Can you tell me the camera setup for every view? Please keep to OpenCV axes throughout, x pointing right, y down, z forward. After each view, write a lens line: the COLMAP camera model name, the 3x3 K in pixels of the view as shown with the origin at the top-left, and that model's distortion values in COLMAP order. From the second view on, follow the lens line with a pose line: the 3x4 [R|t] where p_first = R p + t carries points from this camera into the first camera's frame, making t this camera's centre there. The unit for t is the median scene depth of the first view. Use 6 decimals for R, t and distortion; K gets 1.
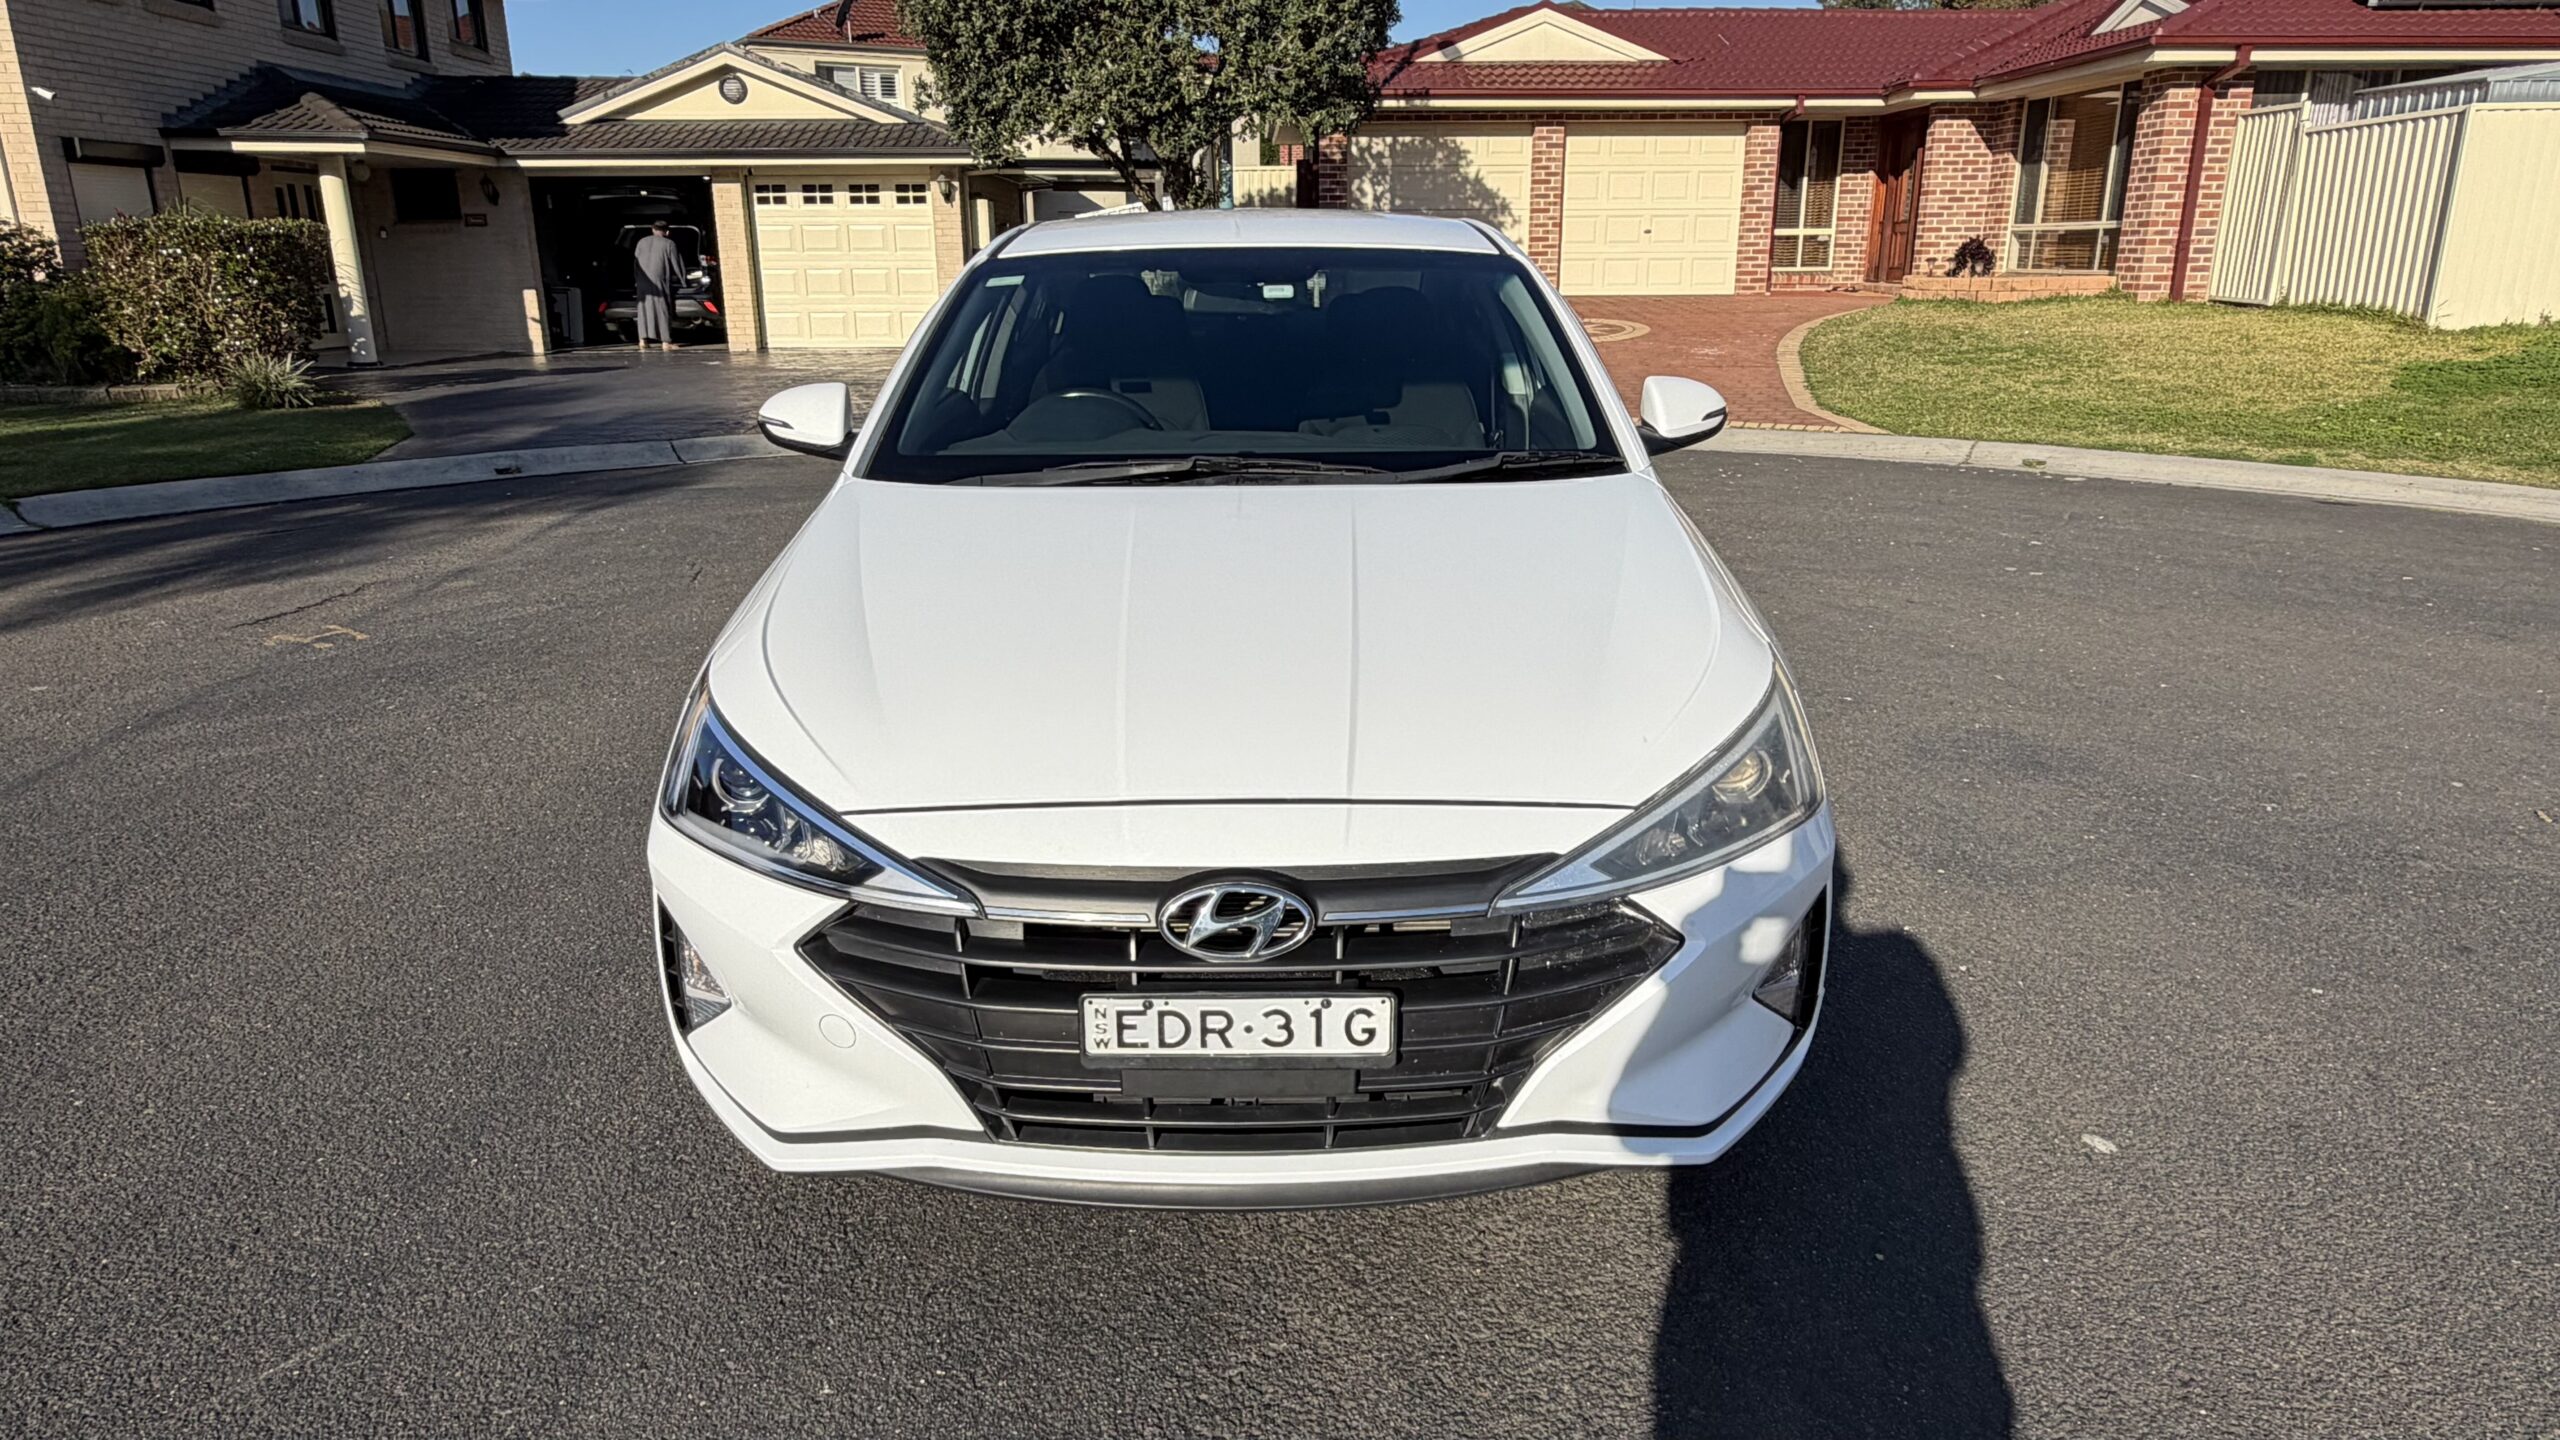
lens RADIAL K [[1546.1, 0, 1280.0], [0, 1546.1, 720.0], [0, 0, 1]] dist [-0.000707, 0.001914]
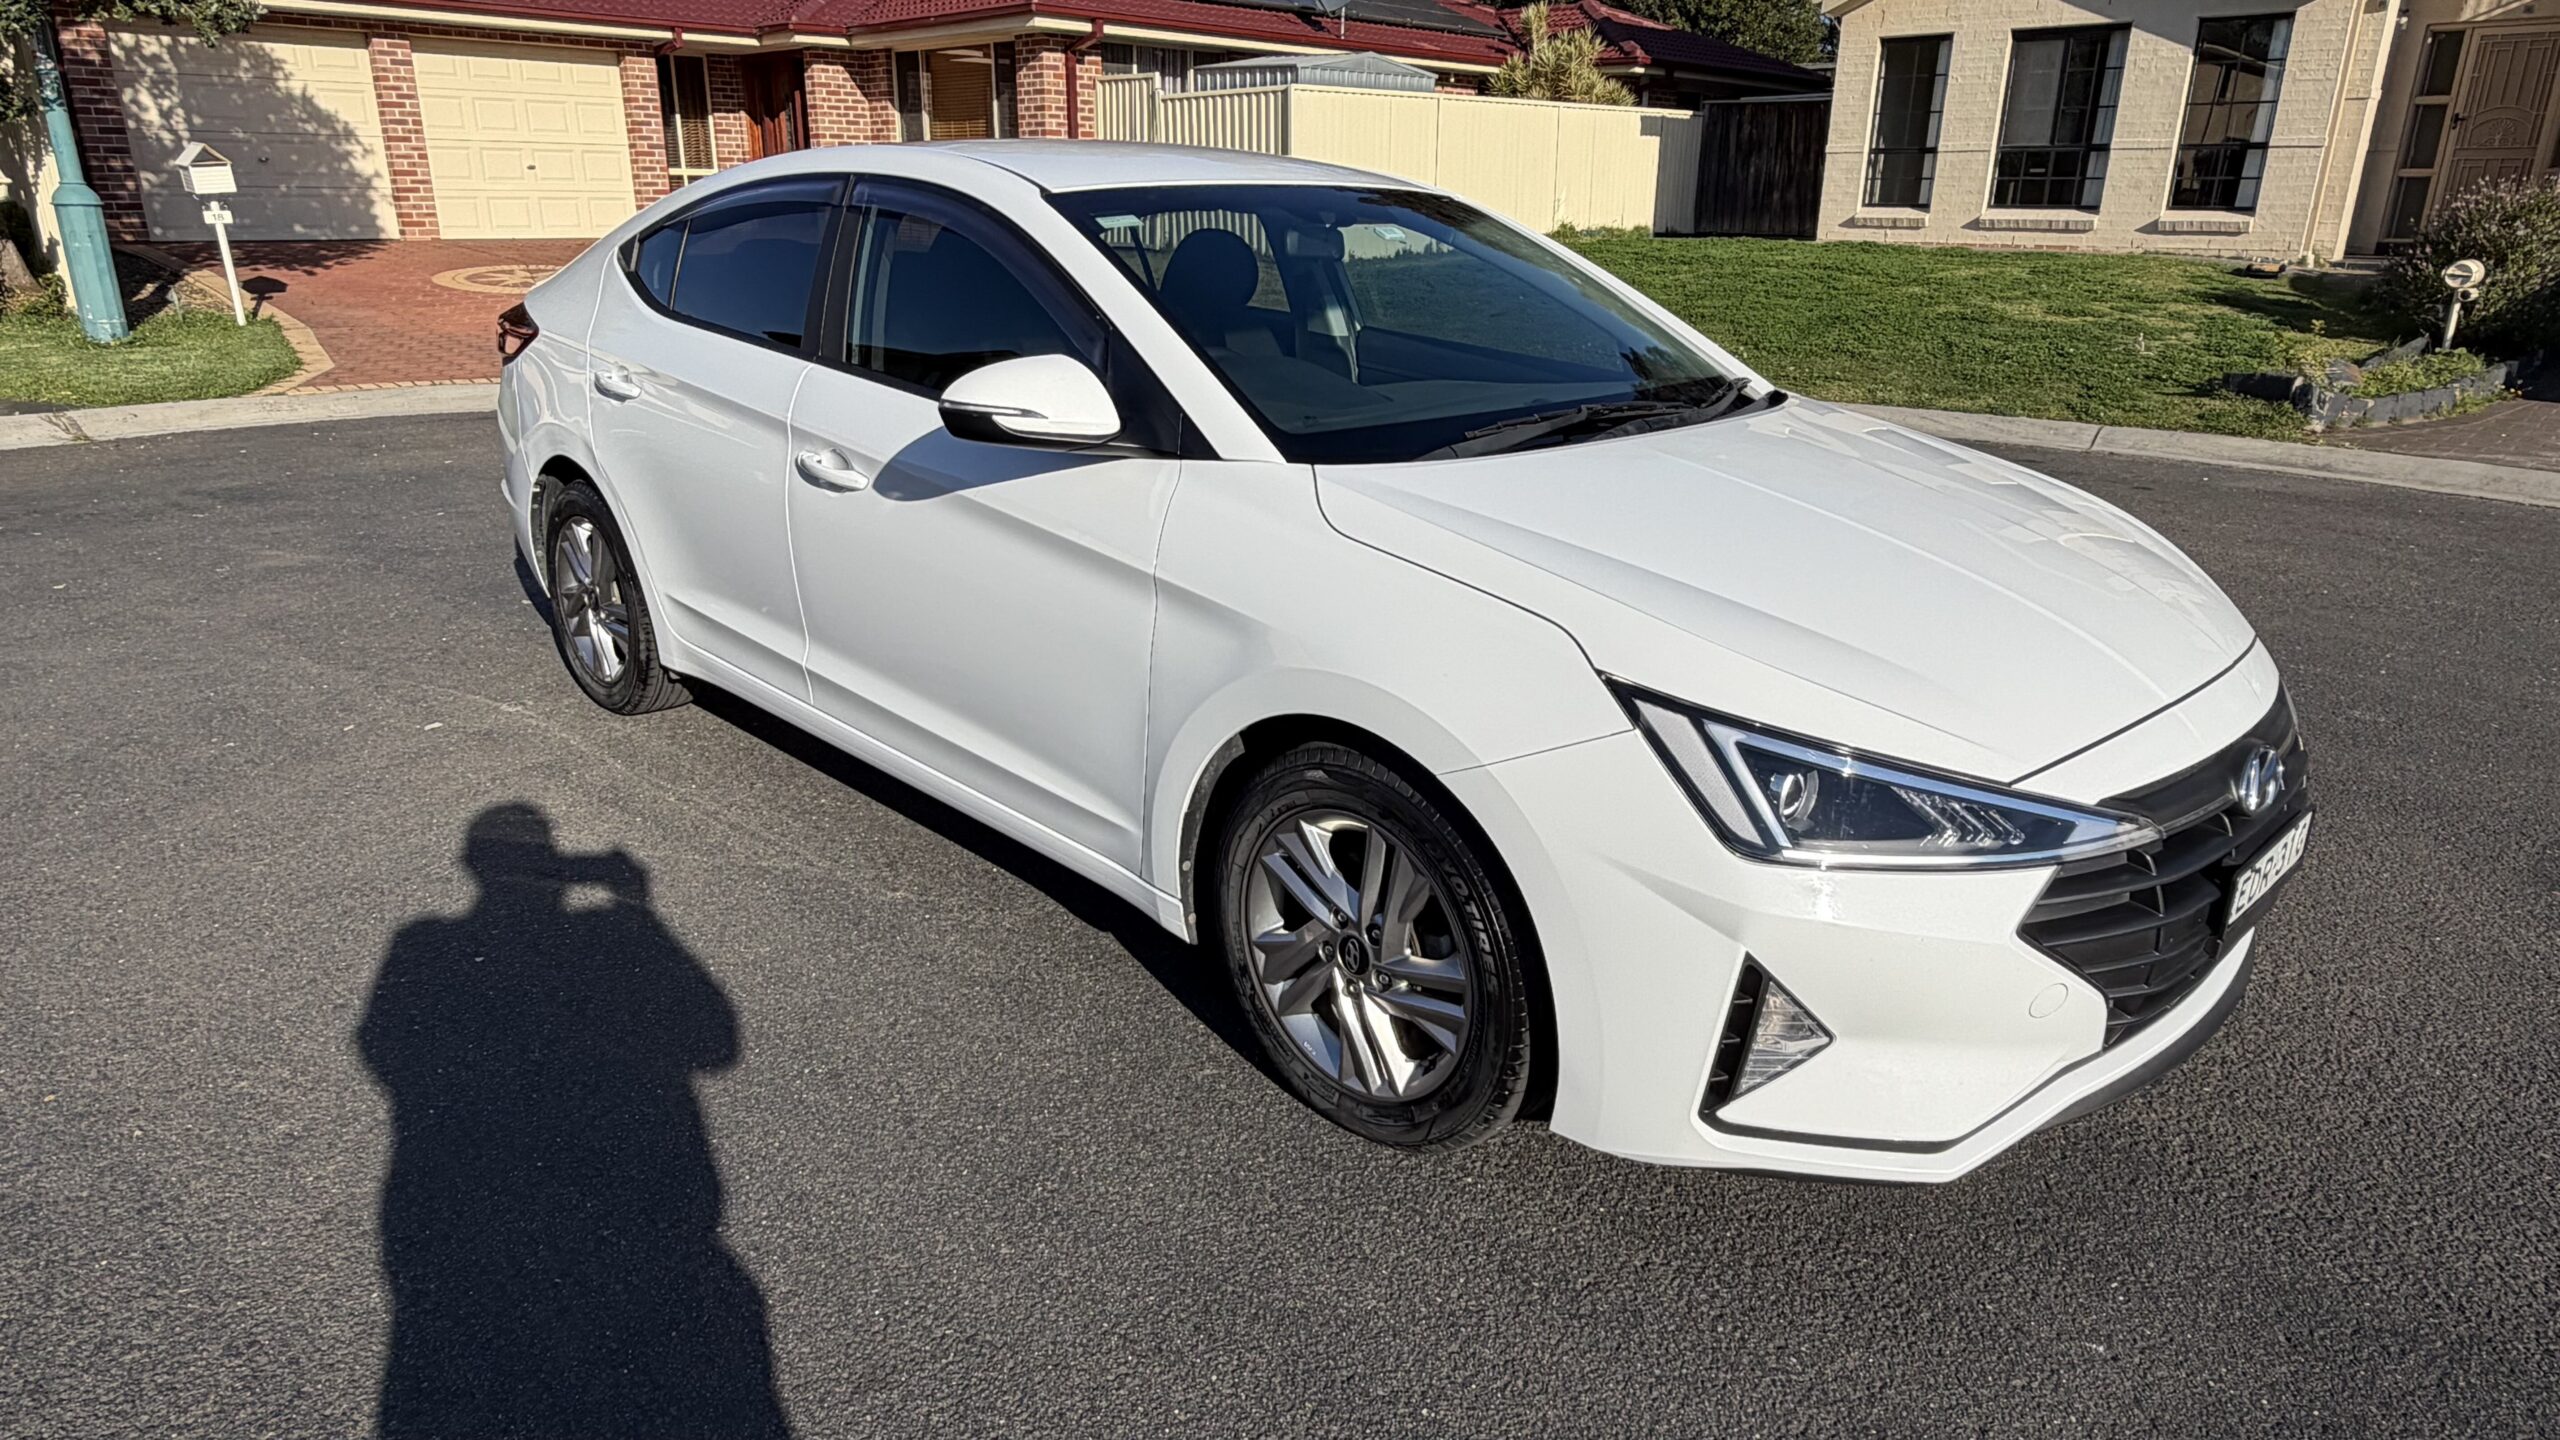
lens RADIAL K [[1546.1, 0, 1280.0], [0, 1546.1, 720.0], [0, 0, 1]] dist [-0.000707, 0.001914]
pose [[0.714955, -0.211345, 0.666463, -0.124244], [0.188559, 0.976184, 0.107284, -0.016678], [-0.673265, 0.048964, 0.737779, 0.060001]]
